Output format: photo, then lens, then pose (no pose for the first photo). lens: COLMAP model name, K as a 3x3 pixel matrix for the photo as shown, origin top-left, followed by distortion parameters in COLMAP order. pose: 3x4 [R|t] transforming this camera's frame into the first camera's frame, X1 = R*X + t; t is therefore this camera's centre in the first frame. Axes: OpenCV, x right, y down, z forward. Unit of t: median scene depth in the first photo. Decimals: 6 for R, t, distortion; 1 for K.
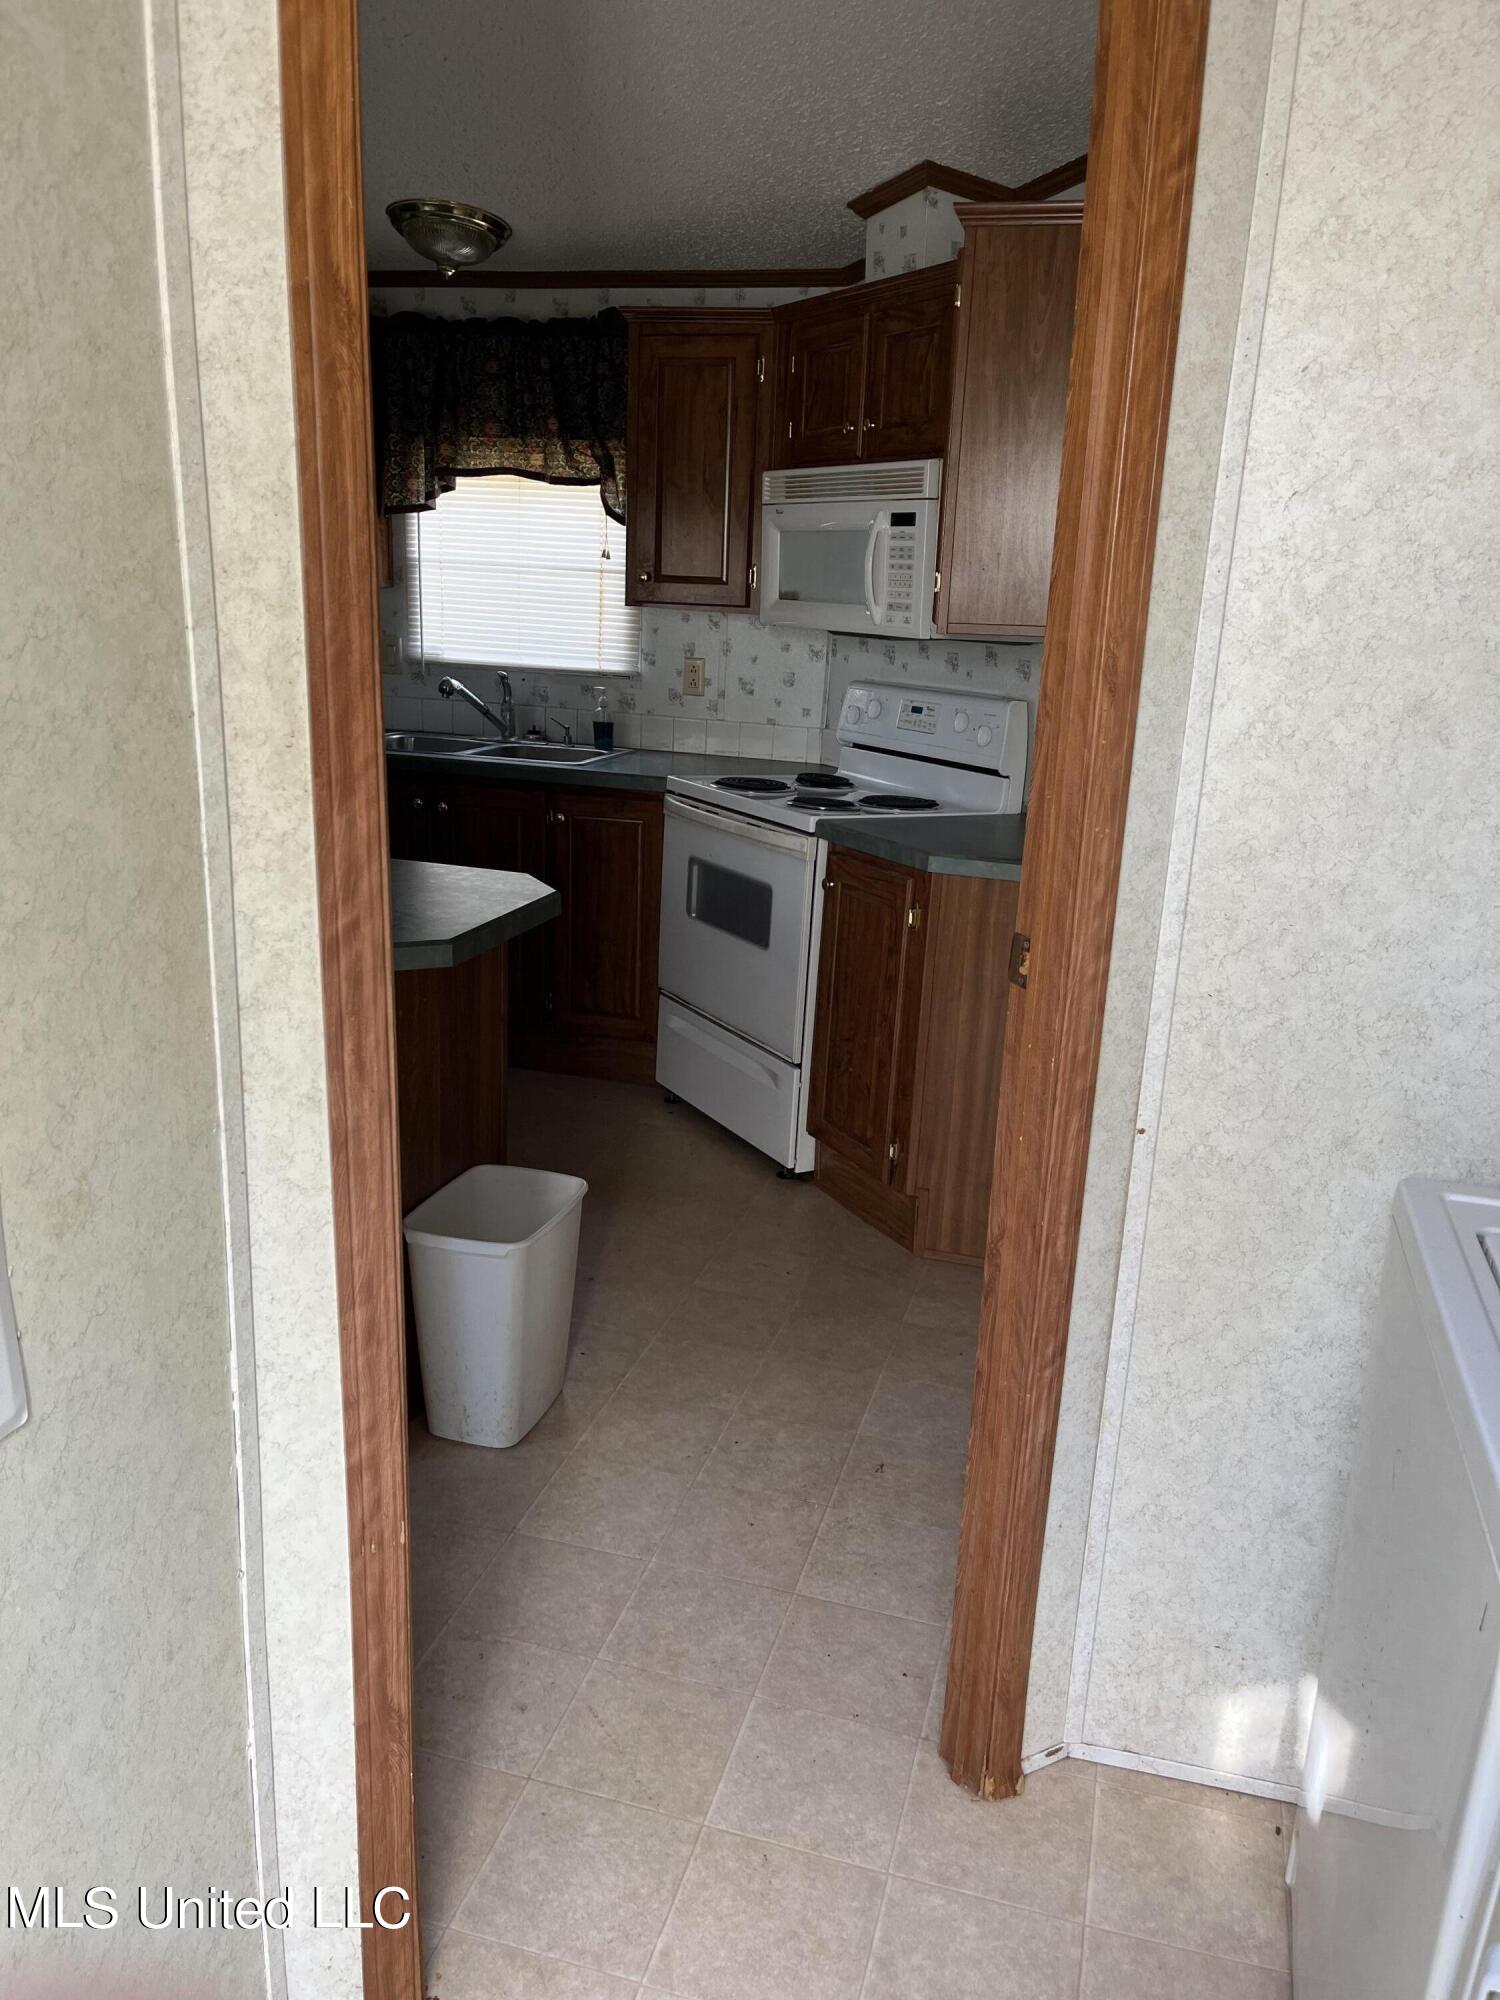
lens RADIAL K [[1515.5, 0, 750.5], [0, 1515.5, 1009.3], [0, 0, 1]] dist [0.075881, -0.104557]
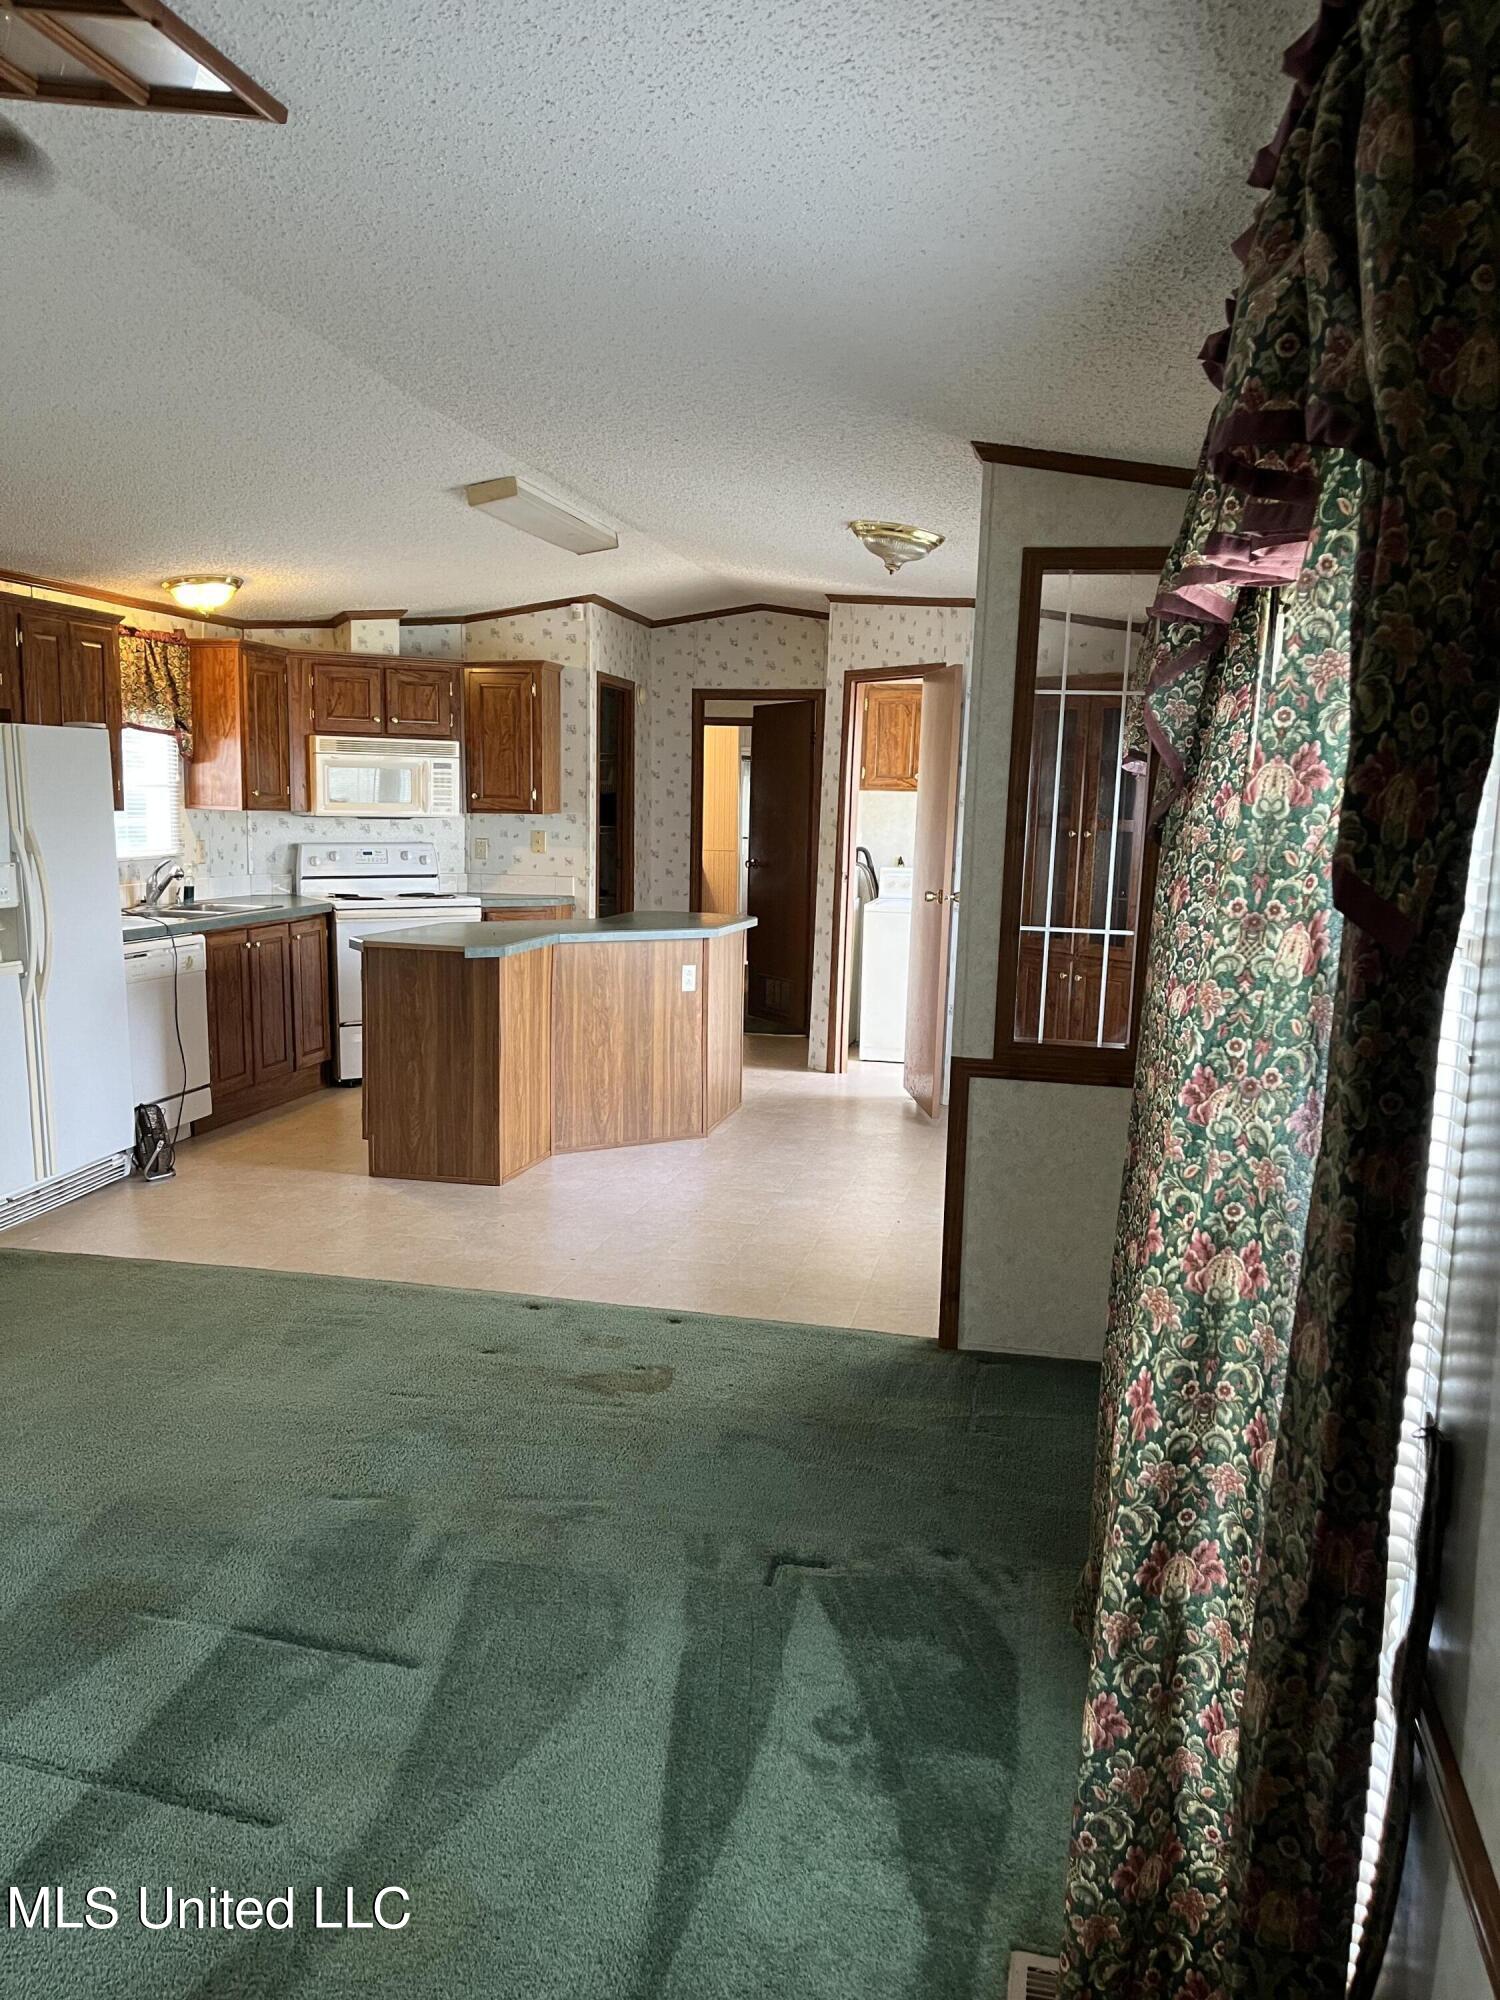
lens RADIAL K [[1515.5, 0, 751.4], [0, 1515.5, 1005.1], [0, 0, 1]] dist [0.075881, -0.104557]
pose [[-0.061655, -0.182245, 0.981318, -1.758287], [0.250498, 0.948895, 0.191962, -0.246706], [-0.966152, 0.257654, -0.012852, 0.555900]]
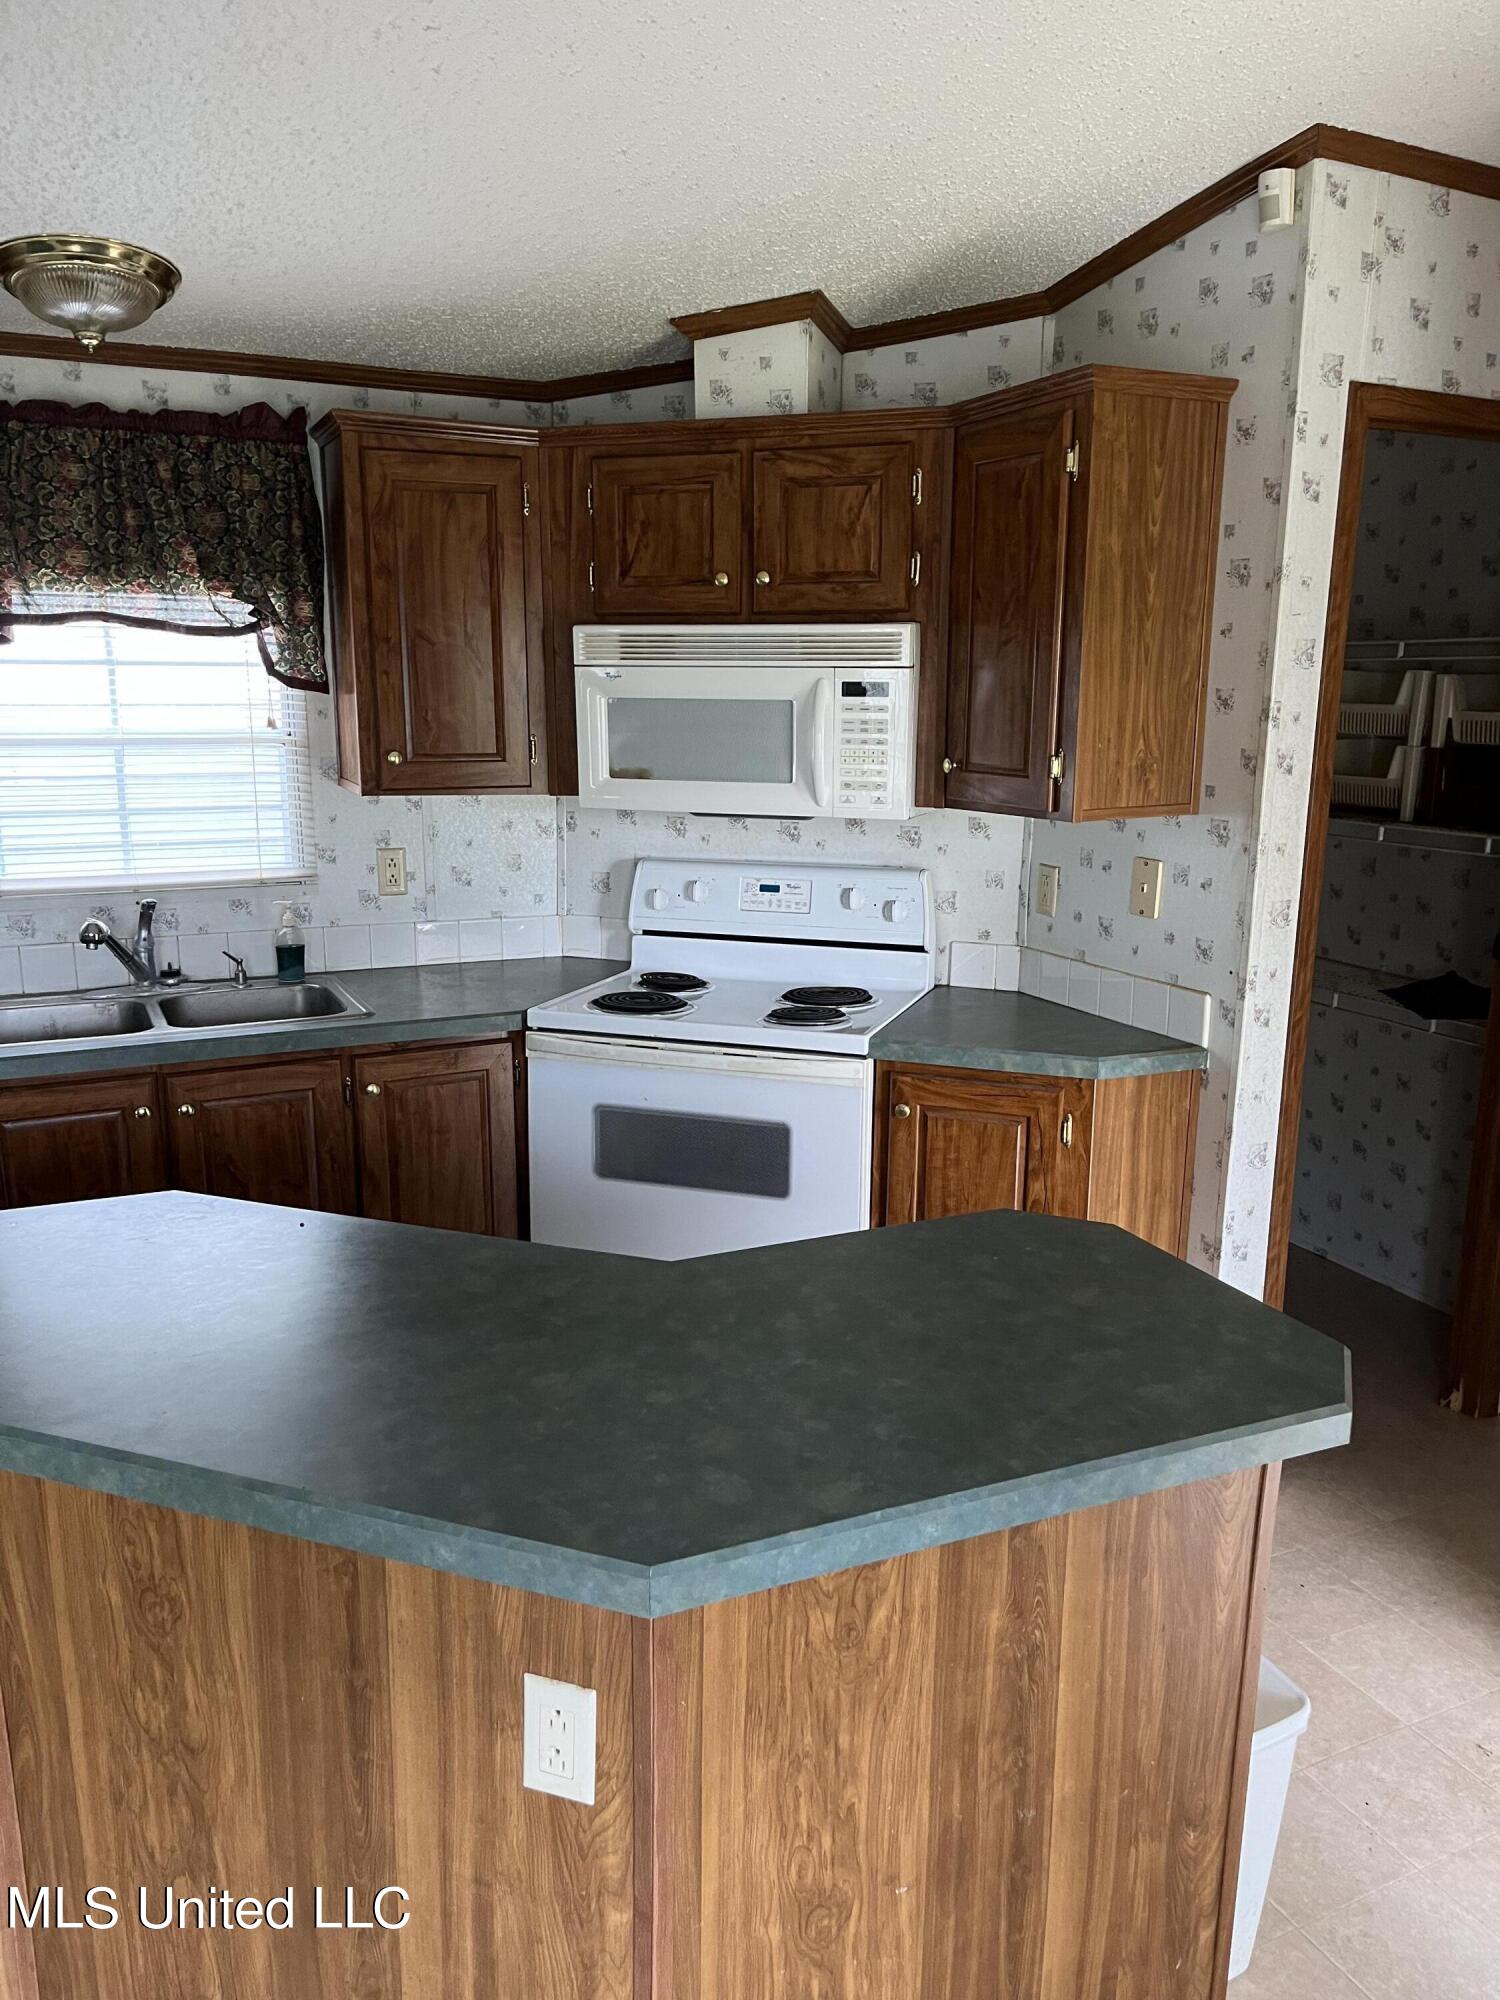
lens RADIAL K [[1515.5, 0, 759.0], [0, 1515.5, 1008.7], [0, 0, 1]] dist [0.075881, -0.104557]
pose [[0.748738, -0.178979, 0.638246, -0.437746], [0.204590, 0.978246, 0.034315, -0.148921], [-0.630504, 0.104886, 0.769067, 0.311128]]
